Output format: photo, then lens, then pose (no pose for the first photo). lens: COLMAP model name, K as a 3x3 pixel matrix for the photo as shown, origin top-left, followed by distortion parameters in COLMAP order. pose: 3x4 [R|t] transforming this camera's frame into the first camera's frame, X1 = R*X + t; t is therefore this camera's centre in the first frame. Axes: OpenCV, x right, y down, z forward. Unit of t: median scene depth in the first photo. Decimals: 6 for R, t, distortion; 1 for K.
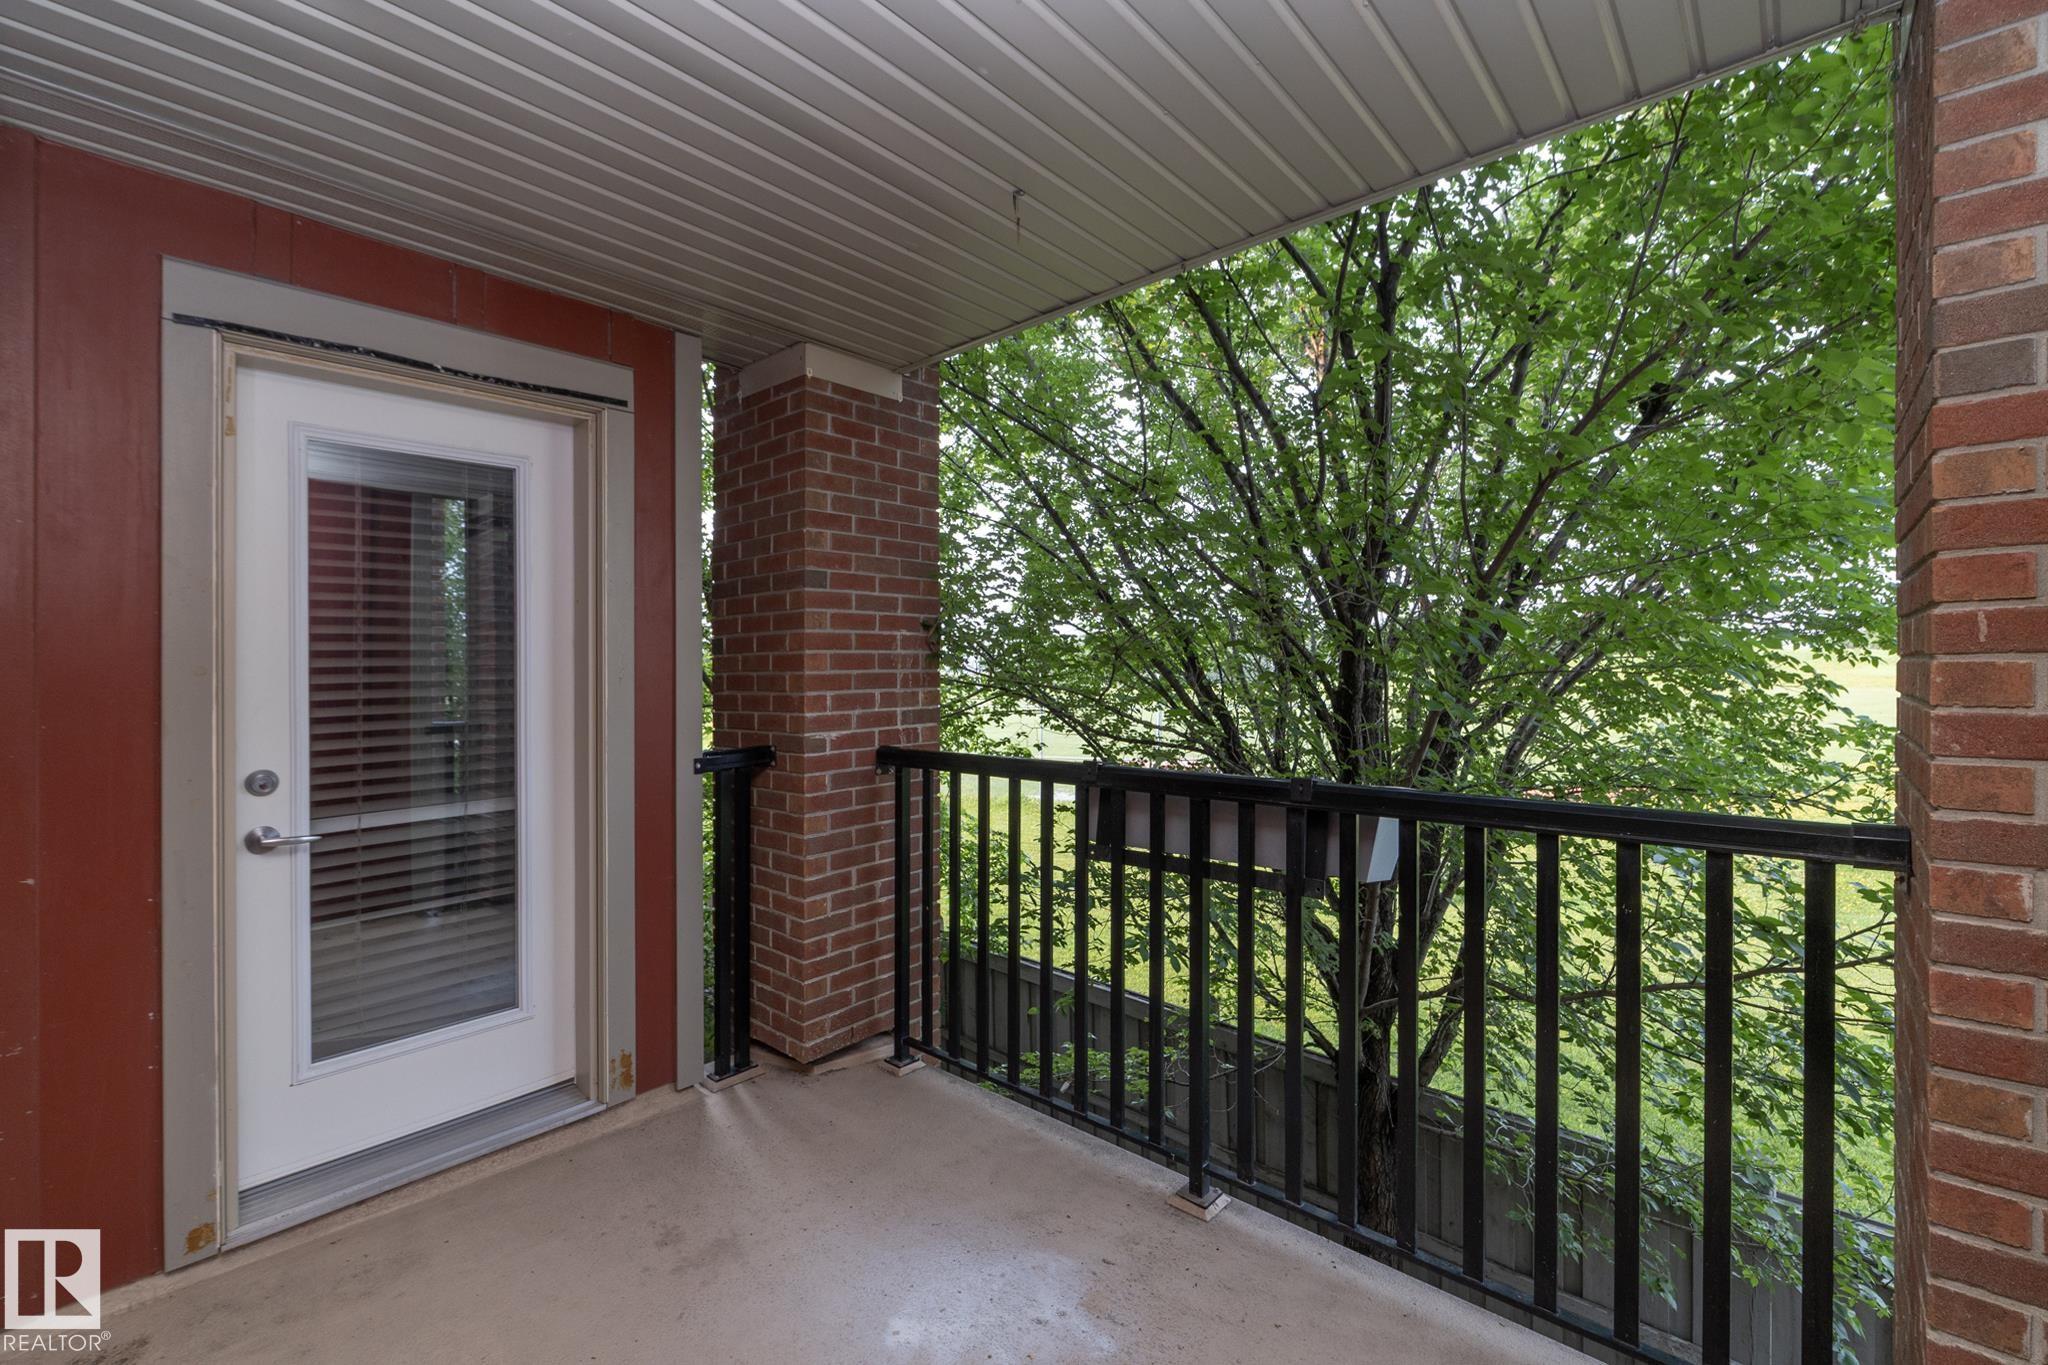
lens RADIAL K [[875.5, 0, 1014.2], [0, 875.5, 671.6], [0, 0, 1]] dist [-0.001065, -0.000446]
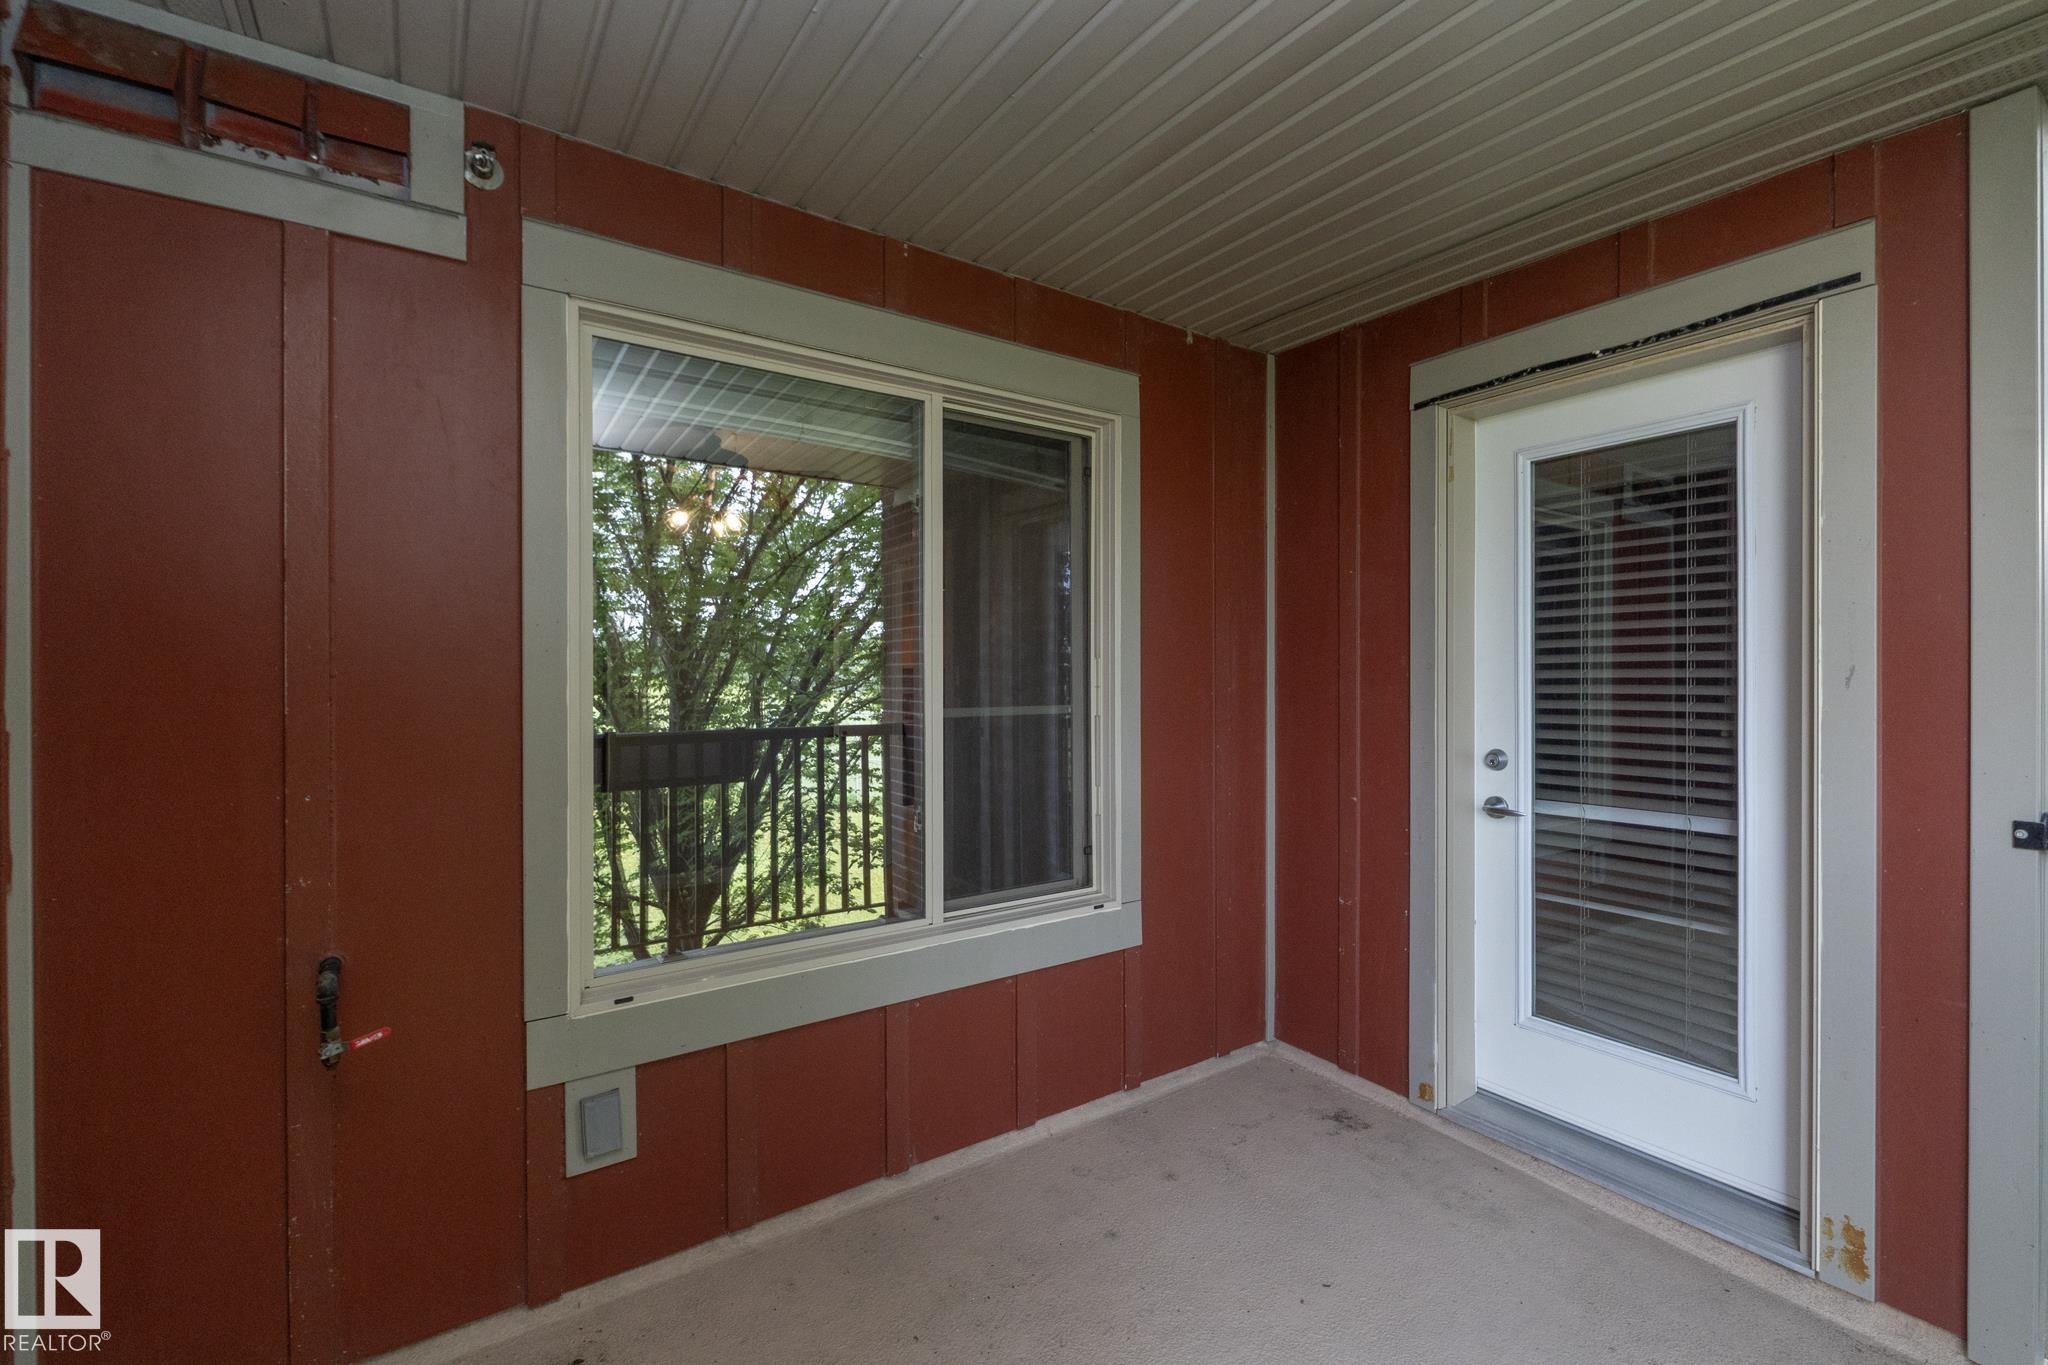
lens RADIAL K [[875.5, 0, 1023.7], [0, 875.5, 667.3], [0, 0, 1]] dist [-0.001065, -0.000446]
pose [[-0.229595, 0.006305, -0.973266, 0.402219], [-0.002660, 0.999971, 0.007106, -0.005044], [0.973283, 0.004220, -0.229571, 0.567001]]
